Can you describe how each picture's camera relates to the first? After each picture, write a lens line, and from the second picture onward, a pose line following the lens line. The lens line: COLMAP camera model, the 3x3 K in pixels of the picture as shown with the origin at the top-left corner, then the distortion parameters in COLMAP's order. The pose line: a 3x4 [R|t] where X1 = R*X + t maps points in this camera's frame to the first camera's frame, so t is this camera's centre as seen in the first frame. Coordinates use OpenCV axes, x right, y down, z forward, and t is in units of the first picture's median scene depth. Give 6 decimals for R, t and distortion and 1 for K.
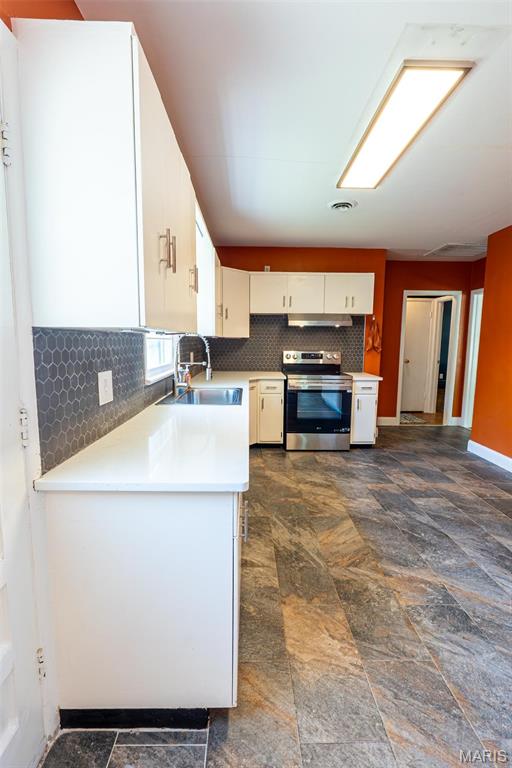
lens RADIAL K [[352.2, 0, 256.0], [0, 352.2, 384.0], [0, 0, 1]] dist [-0.007663, 0.000976]
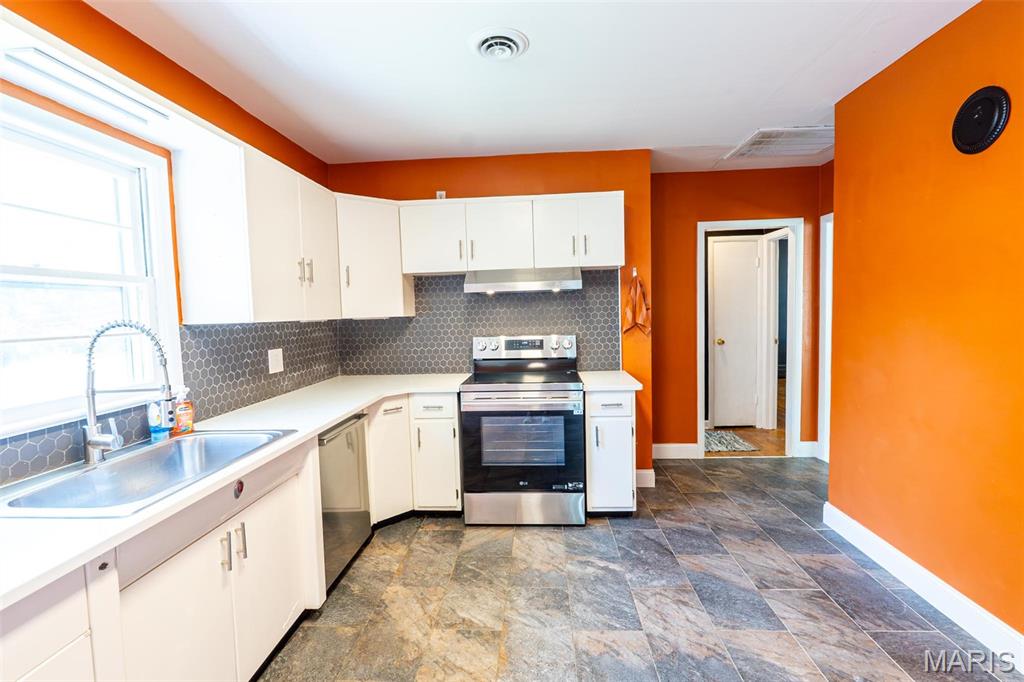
lens RADIAL K [[469.6, 0, 513.2], [0, 469.6, 339.7], [0, 0, 1]] dist [-0.007663, 0.000976]
pose [[0.996038, -0.031166, -0.083288, 0.231190], [0.026279, 0.997903, -0.059146, -0.048803], [0.084957, 0.056723, 0.994769, 0.288476]]
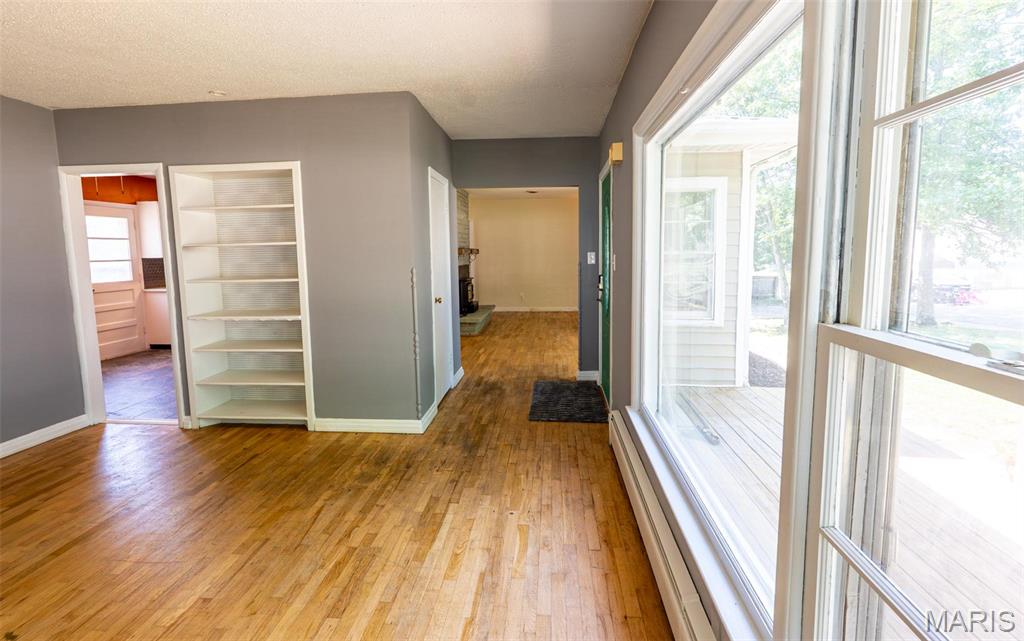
lens RADIAL K [[470.8, 0, 510.1], [0, 470.8, 298.9], [0, 0, 1]] dist [-0.002909, -0.000257]
pose [[0.993611, -0.012580, -0.112157, 1.312300], [0.010107, 0.999694, -0.022589, 0.153482], [0.112407, 0.021311, 0.993434, -1.245535]]
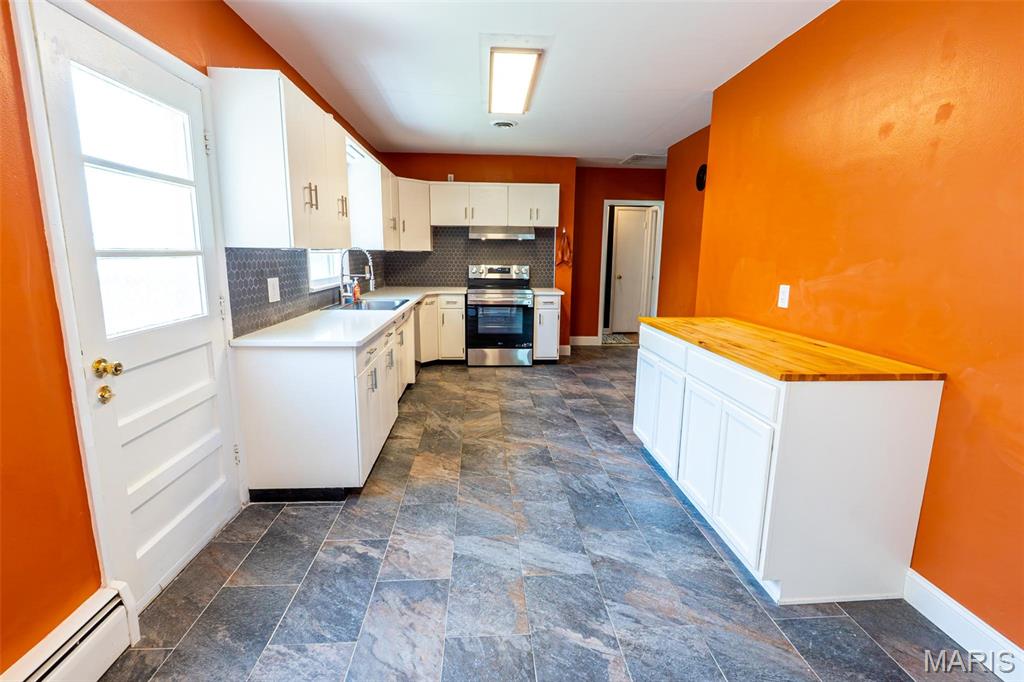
lens RADIAL K [[469.6, 0, 513.2], [0, 469.6, 339.7], [0, 0, 1]] dist [-0.007663, 0.000976]
pose [[0.998861, -0.006837, 0.047219, 0.154033], [0.004009, 0.998207, 0.059726, 0.036723], [-0.047543, -0.059469, 0.997097, -0.323587]]
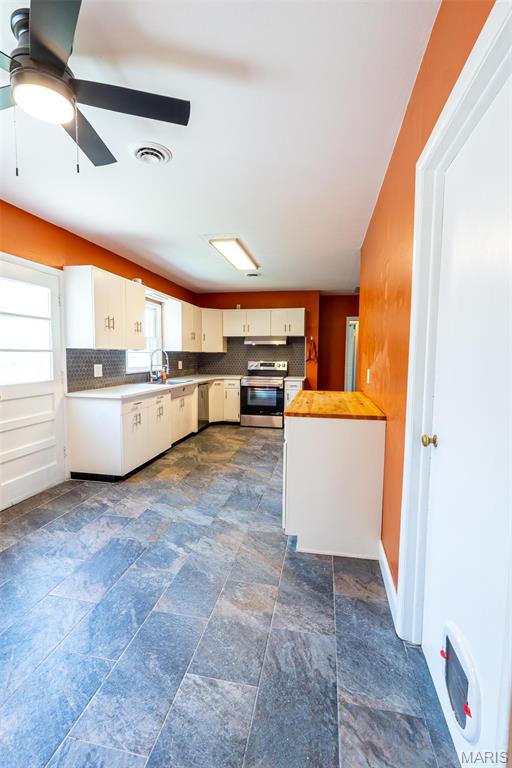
lens RADIAL K [[352.2, 0, 256.0], [0, 352.2, 384.0], [0, 0, 1]] dist [-0.007663, 0.000976]
pose [[0.977917, 0.015294, -0.208432, 0.473038], [-0.024492, 0.998833, -0.041622, 0.070714], [0.207552, 0.045808, 0.977151, -0.487550]]
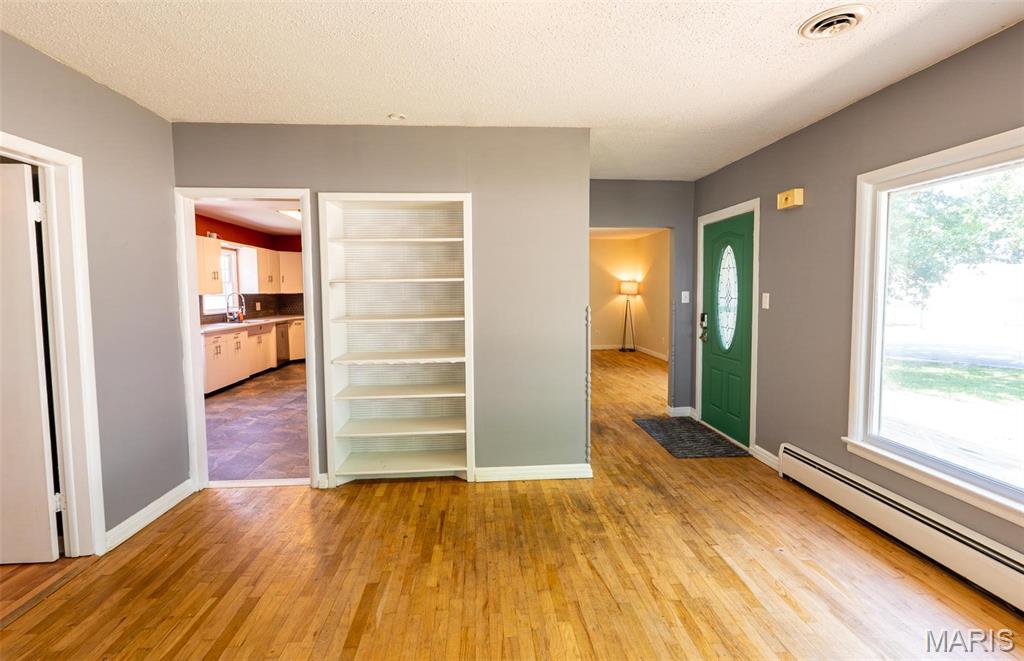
lens RADIAL K [[470.8, 0, 514.1], [0, 470.8, 318.5], [0, 0, 1]] dist [-0.003085, -0.000207]
pose [[0.998088, -0.020937, 0.058159, 0.859015], [0.024523, 0.997797, -0.061645, 0.146310], [-0.056740, 0.062953, 0.996402, -1.240859]]
